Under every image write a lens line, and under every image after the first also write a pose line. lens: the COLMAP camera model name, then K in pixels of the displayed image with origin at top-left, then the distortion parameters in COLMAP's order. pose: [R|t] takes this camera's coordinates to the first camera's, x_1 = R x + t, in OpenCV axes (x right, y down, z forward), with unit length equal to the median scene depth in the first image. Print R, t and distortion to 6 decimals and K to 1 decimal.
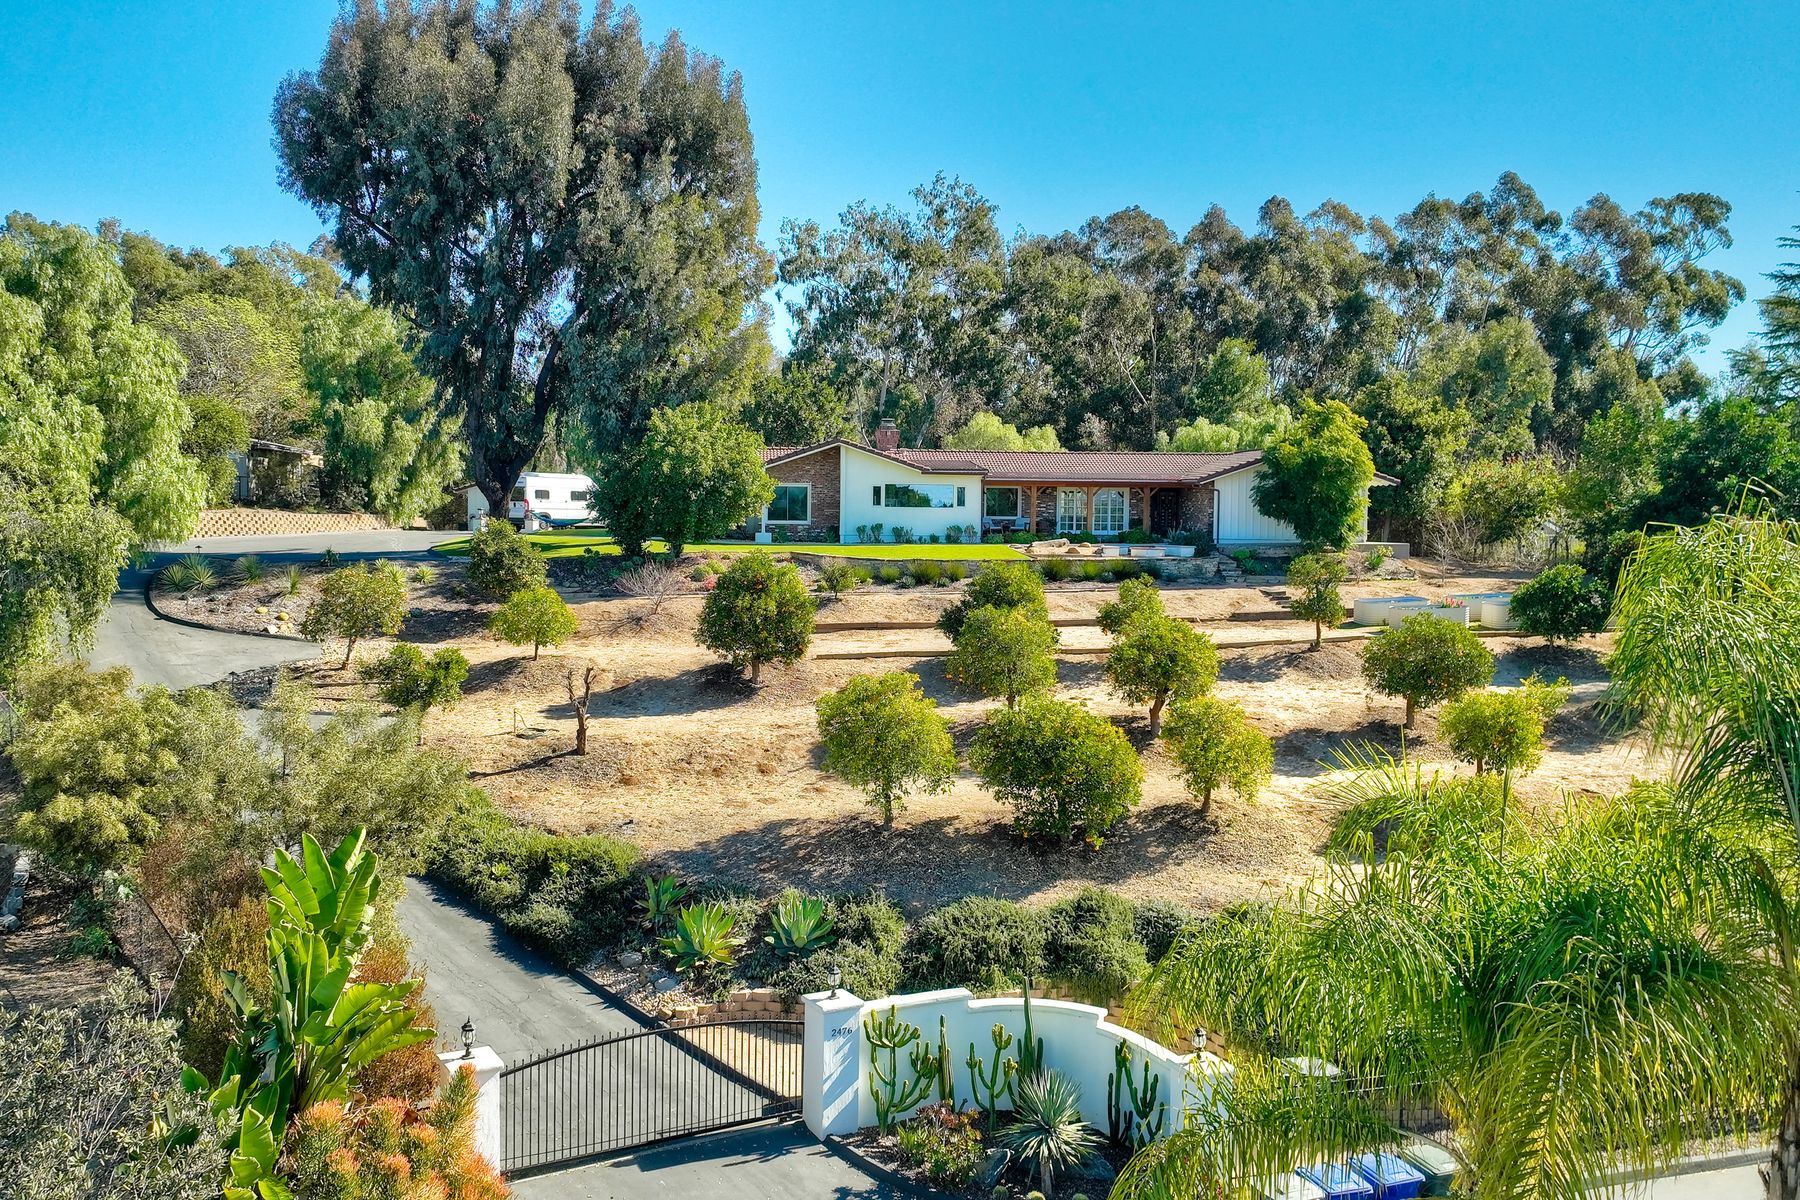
lens RADIAL K [[1350.7, 0, 868.9], [0, 1350.7, 604.3], [0, 0, 1]] dist [0.000063, 0.005190]
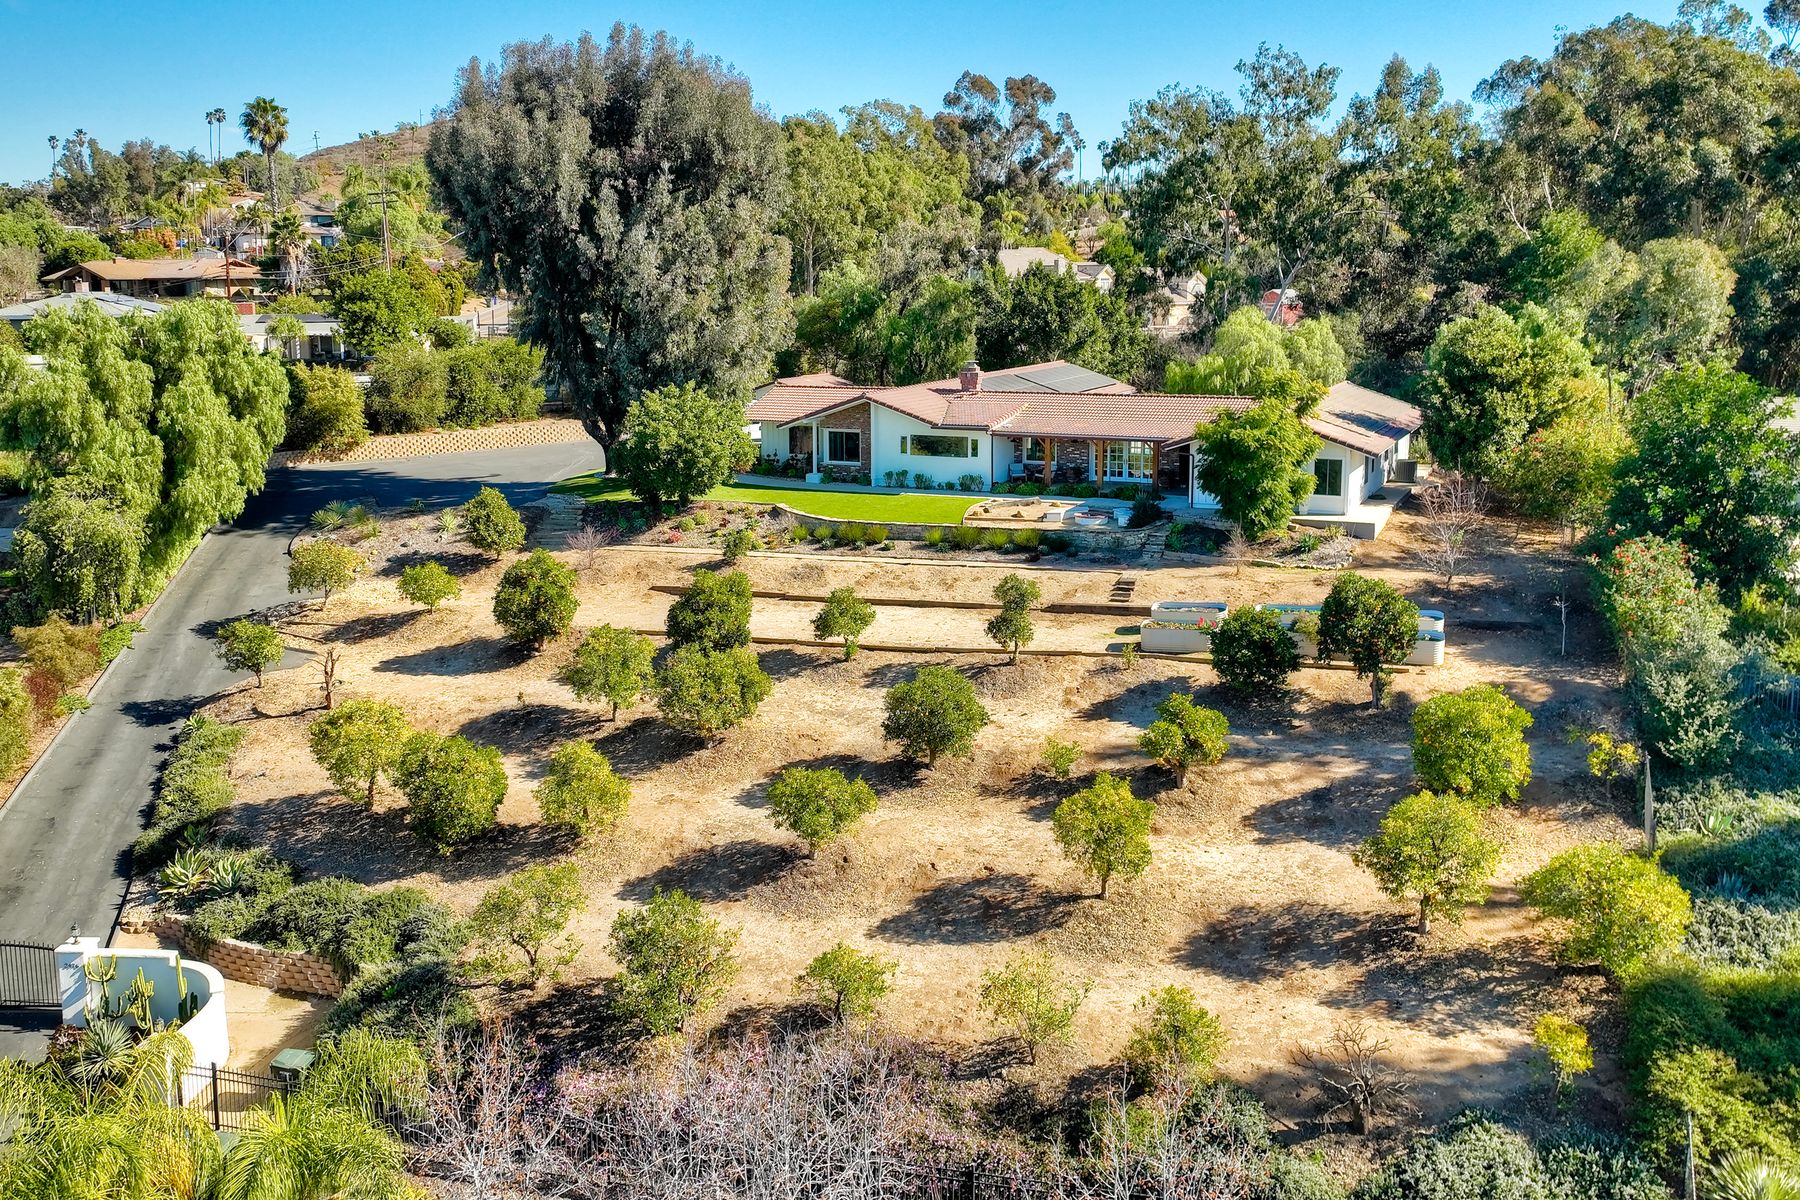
lens RADIAL K [[1327.1, 0, 899.8], [0, 1327.1, 501.7], [0, 0, 1]] dist [0.007467, -0.000708]
pose [[0.885336, 0.054868, -0.461702, 0.556288], [-0.017796, 0.996284, 0.084272, -0.137345], [0.464610, -0.066393, 0.883023, 0.035388]]
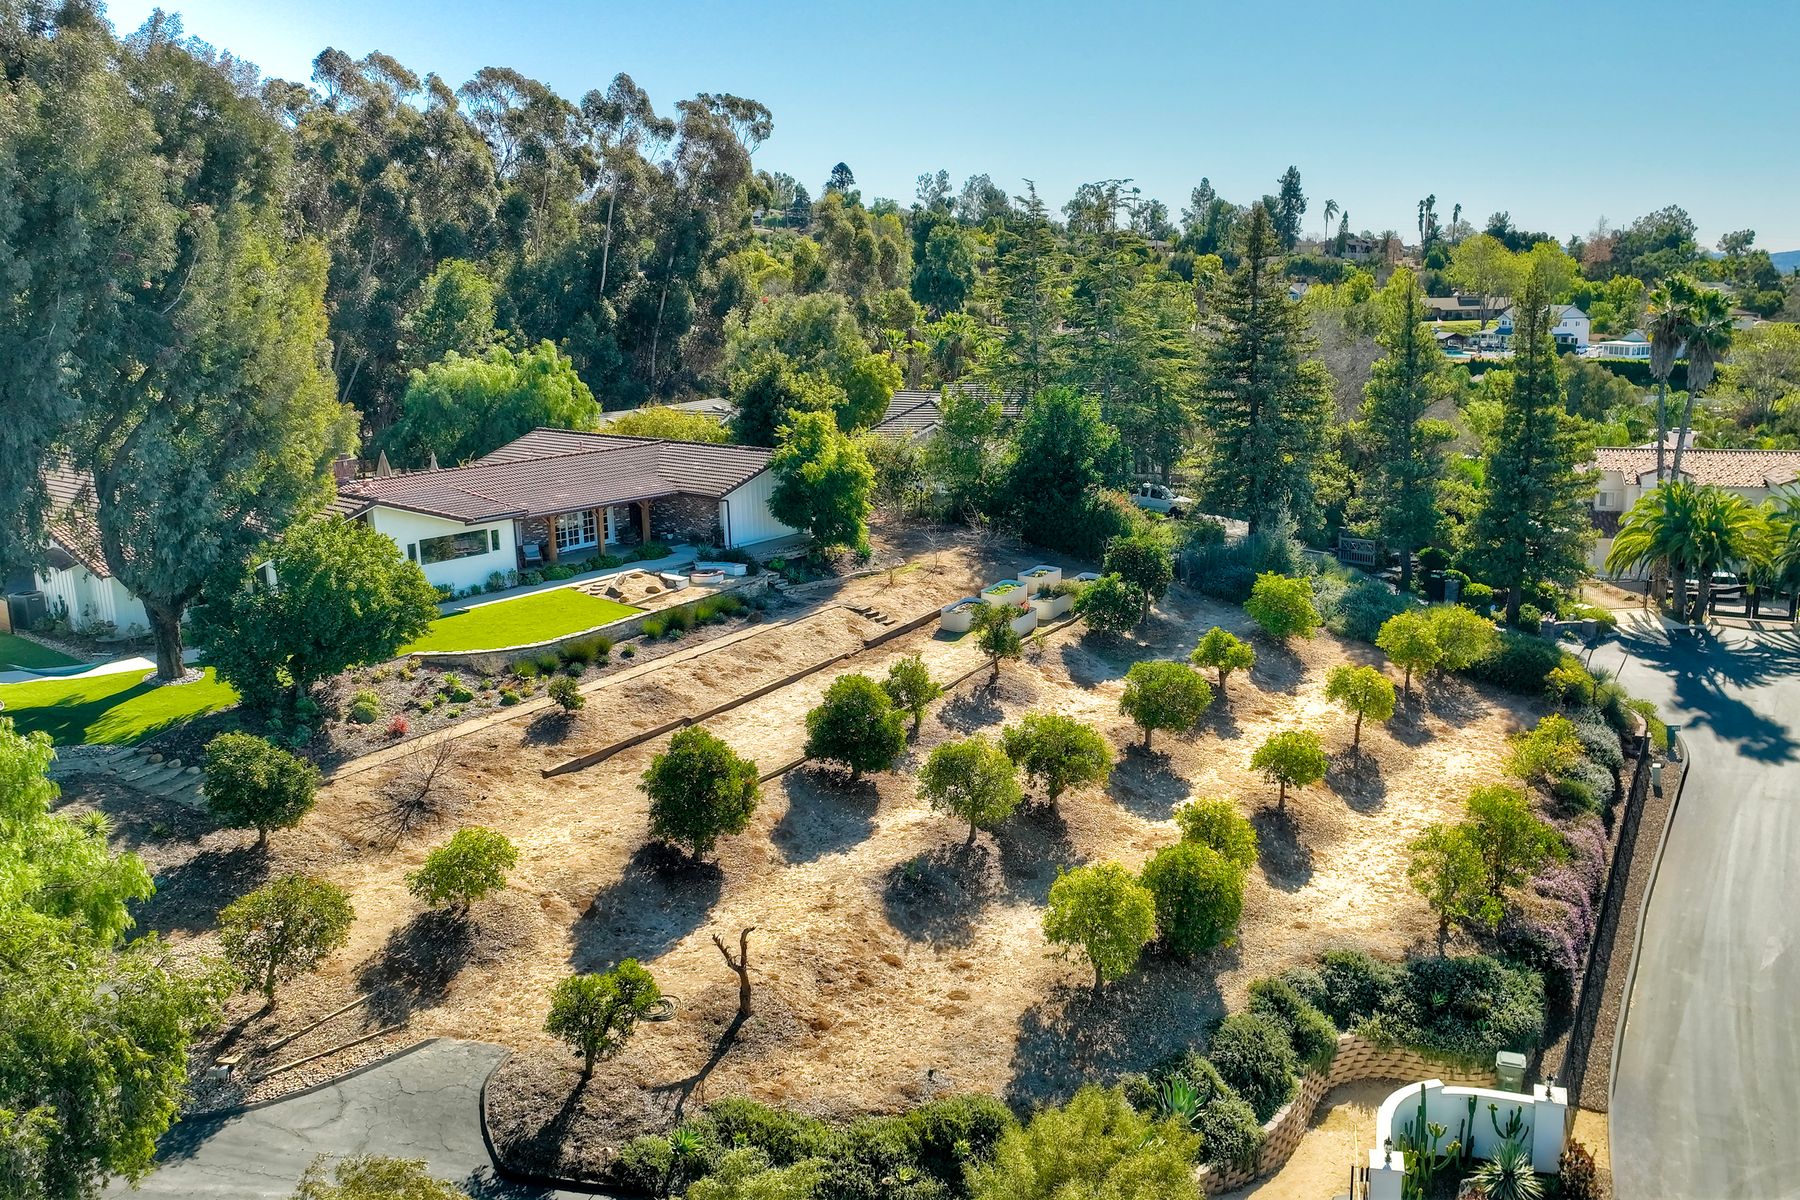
lens RADIAL K [[1400.0, 0, 900.0], [0, 1400.0, 600.0], [0, 0, 1]] dist [-0.005704, -0.002478]
pose [[0.694500, -0.186366, 0.694937, -0.452188], [0.086392, 0.980483, 0.176605, -0.202186], [-0.714287, -0.062615, 0.697046, 0.144494]]
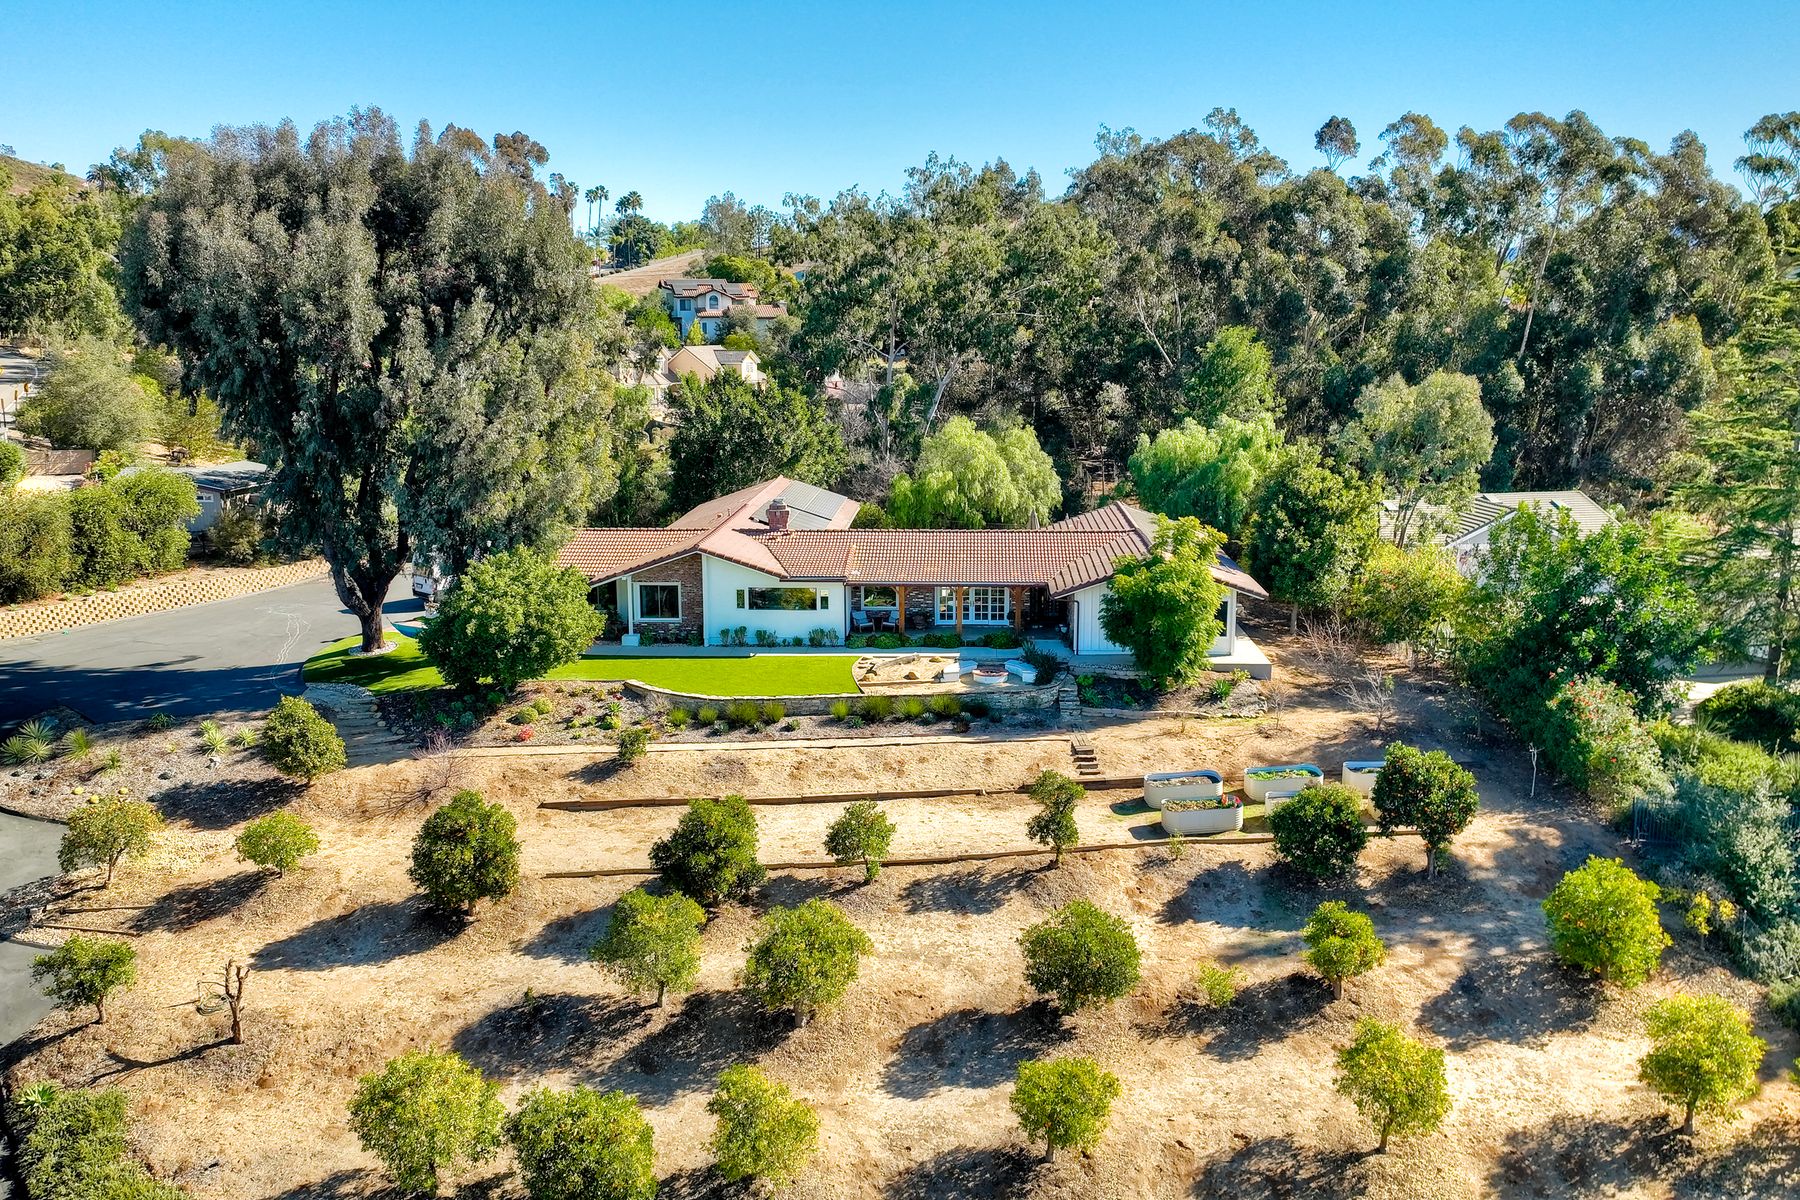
lens RADIAL K [[1340.5, 0, 858.5], [0, 1340.5, 605.3], [0, 0, 1]] dist [0.006506, -0.006002]
pose [[0.992293, 0.005712, -0.123784, 0.236318], [0.008113, 0.993799, 0.110896, -0.202594], [0.123650, -0.111046, 0.986093, 0.030587]]
